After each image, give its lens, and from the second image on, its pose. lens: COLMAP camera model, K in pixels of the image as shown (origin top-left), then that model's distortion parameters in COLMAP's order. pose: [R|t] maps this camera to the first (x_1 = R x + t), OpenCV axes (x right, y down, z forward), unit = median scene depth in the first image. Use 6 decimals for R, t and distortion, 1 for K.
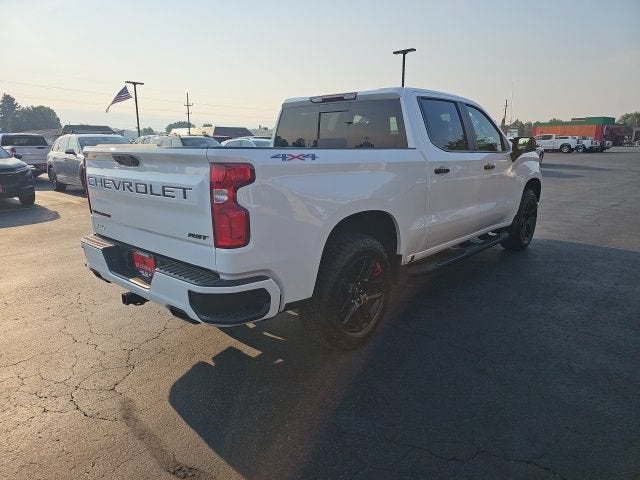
lens RADIAL K [[422.1, 0, 320.9], [0, 422.1, 238.7], [0, 0, 1]] dist [0.075253, -0.059060]
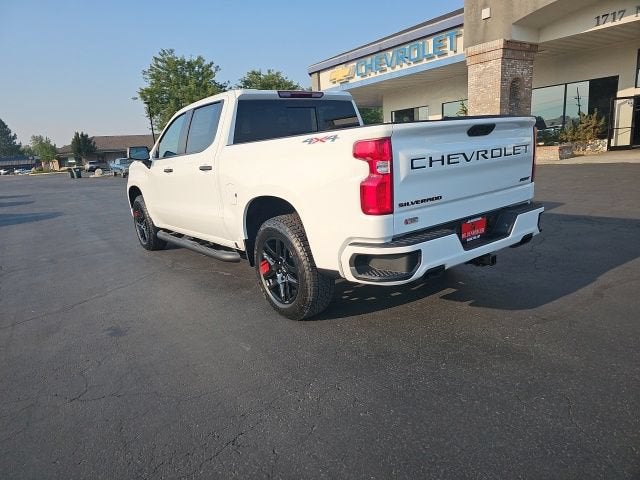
lens RADIAL K [[425.8, 0, 314.2], [0, 425.8, 238.4], [0, 0, 1]] dist [0.069377, -0.059233]
pose [[0.165911, -0.205640, 0.964461, -1.216838], [0.284263, 0.946475, 0.152905, -0.157894], [-0.944282, 0.248792, 0.215486, 0.918557]]
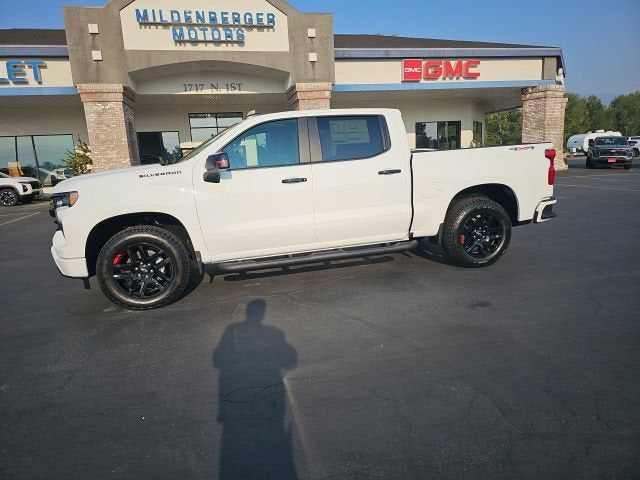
lens RADIAL K [[418.6, 0, 317.7], [0, 418.6, 239.9], [0, 0, 1]] dist [0.066958, -0.059331]
pose [[-0.853064, -0.042247, 0.520093, -0.596571], [0.173205, 0.917280, 0.358604, -0.553758], [-0.492222, 0.395995, -0.775181, 2.589850]]
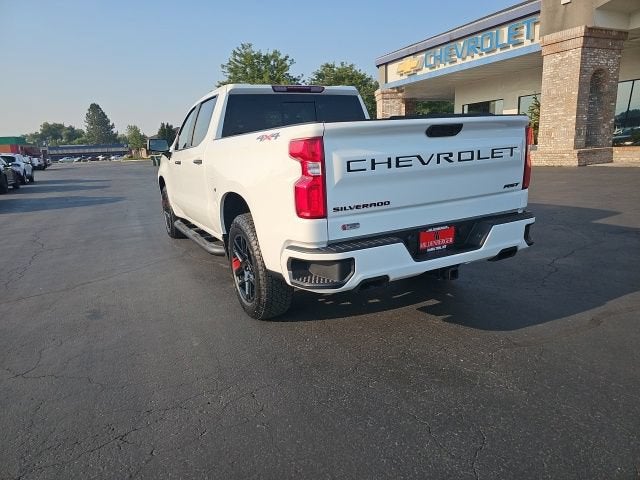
lens RADIAL K [[425.8, 0, 314.2], [0, 425.8, 238.4], [0, 0, 1]] dist [0.069377, -0.059233]
pose [[0.334562, -0.205346, 0.919729, -1.128483], [0.251188, 0.960093, 0.122986, -0.106480], [-0.908280, 0.189879, 0.372791, 0.708213]]
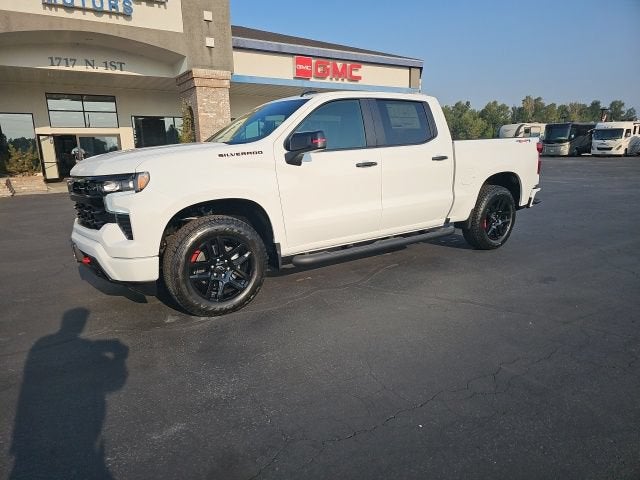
lens RADIAL K [[425.8, 0, 314.2], [0, 425.8, 238.4], [0, 0, 1]] dist [0.069377, -0.059233]
pose [[-0.978574, -0.002746, 0.205876, 0.003709], [0.081377, 0.913339, 0.398987, -0.581862], [-0.189130, 0.407192, -0.893546, 2.770750]]
